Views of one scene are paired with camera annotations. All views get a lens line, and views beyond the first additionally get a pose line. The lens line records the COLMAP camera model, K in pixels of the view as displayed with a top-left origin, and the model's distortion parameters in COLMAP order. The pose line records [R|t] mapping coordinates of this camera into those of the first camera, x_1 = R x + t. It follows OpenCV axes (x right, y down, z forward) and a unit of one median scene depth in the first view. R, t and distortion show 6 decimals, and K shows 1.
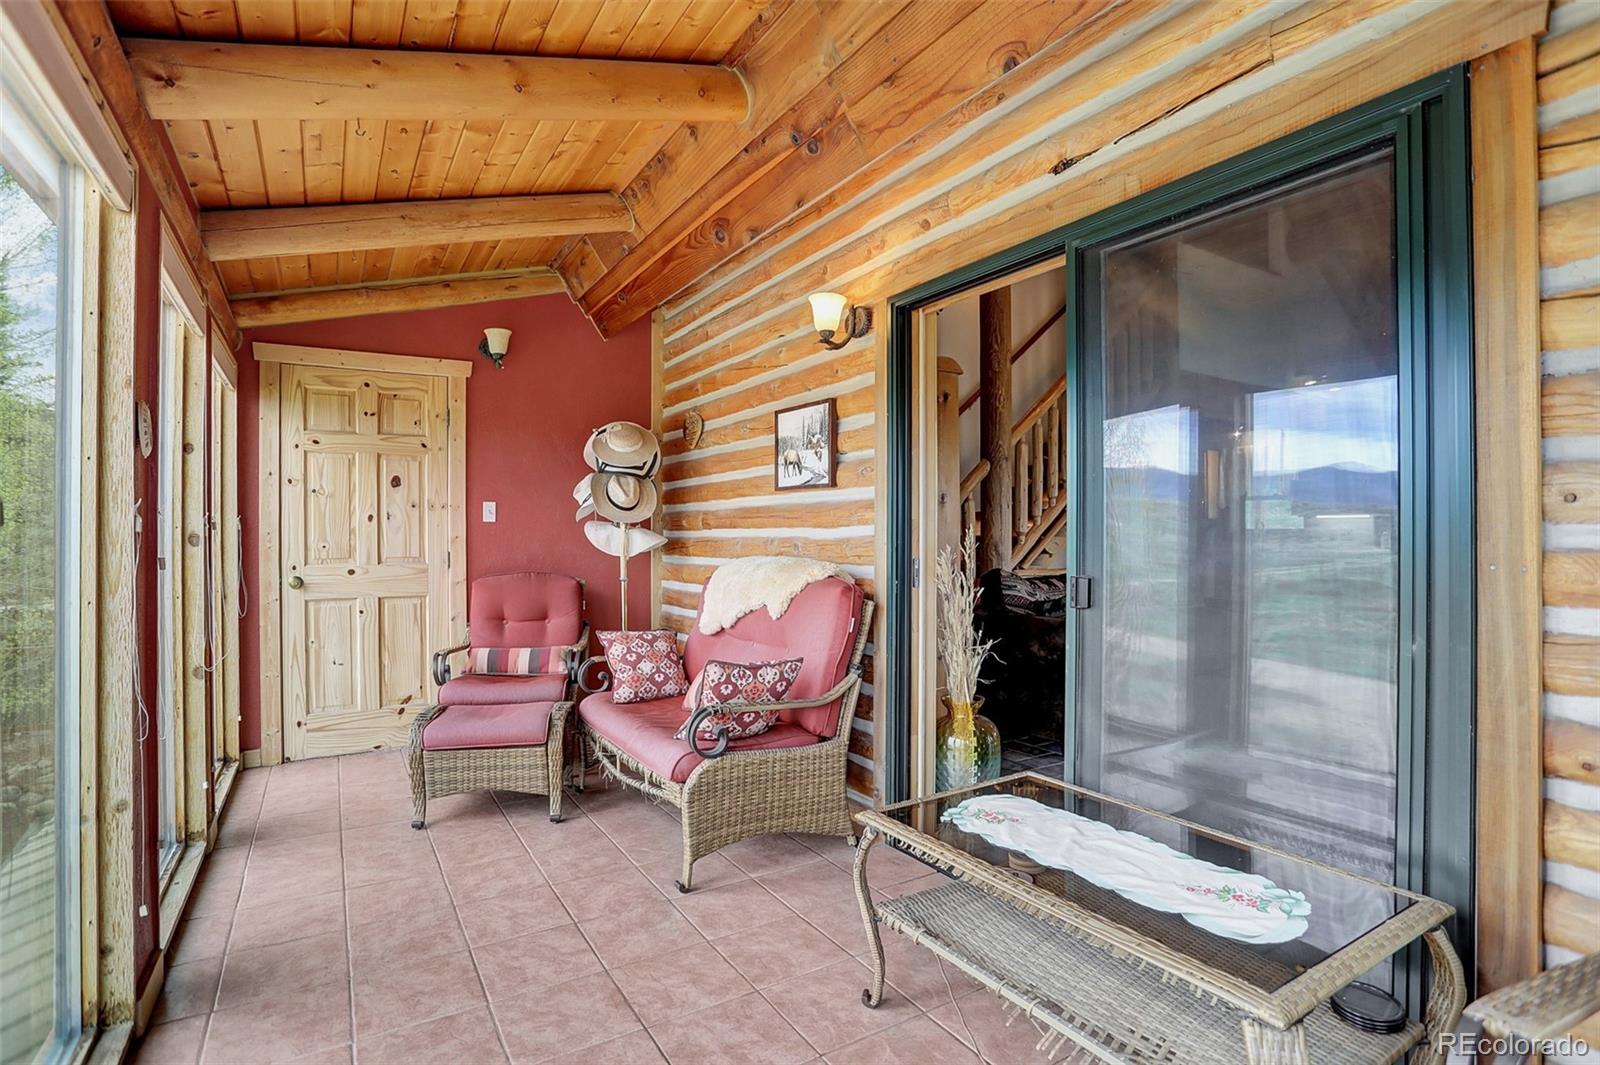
lens RADIAL K [[787.4, 0, 800.0], [0, 787.4, 532.5], [0, 0, 1]] dist [-0.070118, 0.000586]
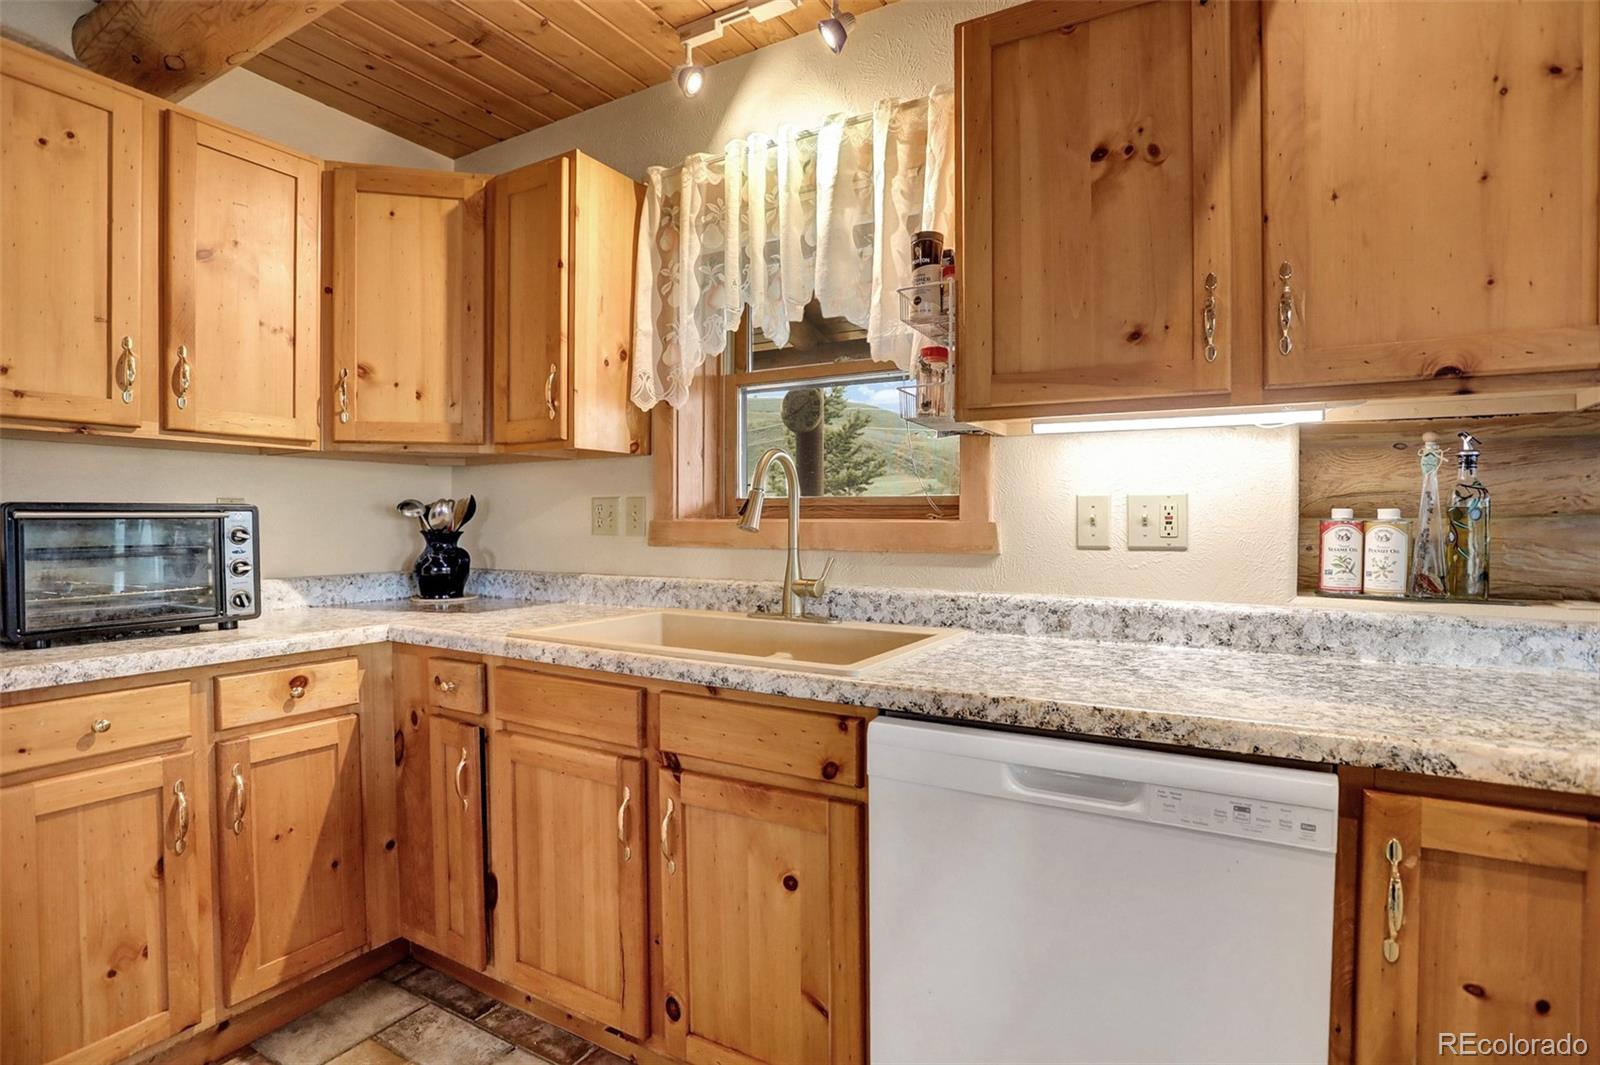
lens RADIAL K [[787.4, 0, 800.0], [0, 787.4, 532.5], [0, 0, 1]] dist [-0.070118, 0.000586]
pose [[0.877773, -0.006631, 0.479030, 0.476540], [-0.003394, 0.999793, 0.020058, 0.001088], [-0.479064, -0.019232, 0.877569, 0.766669]]
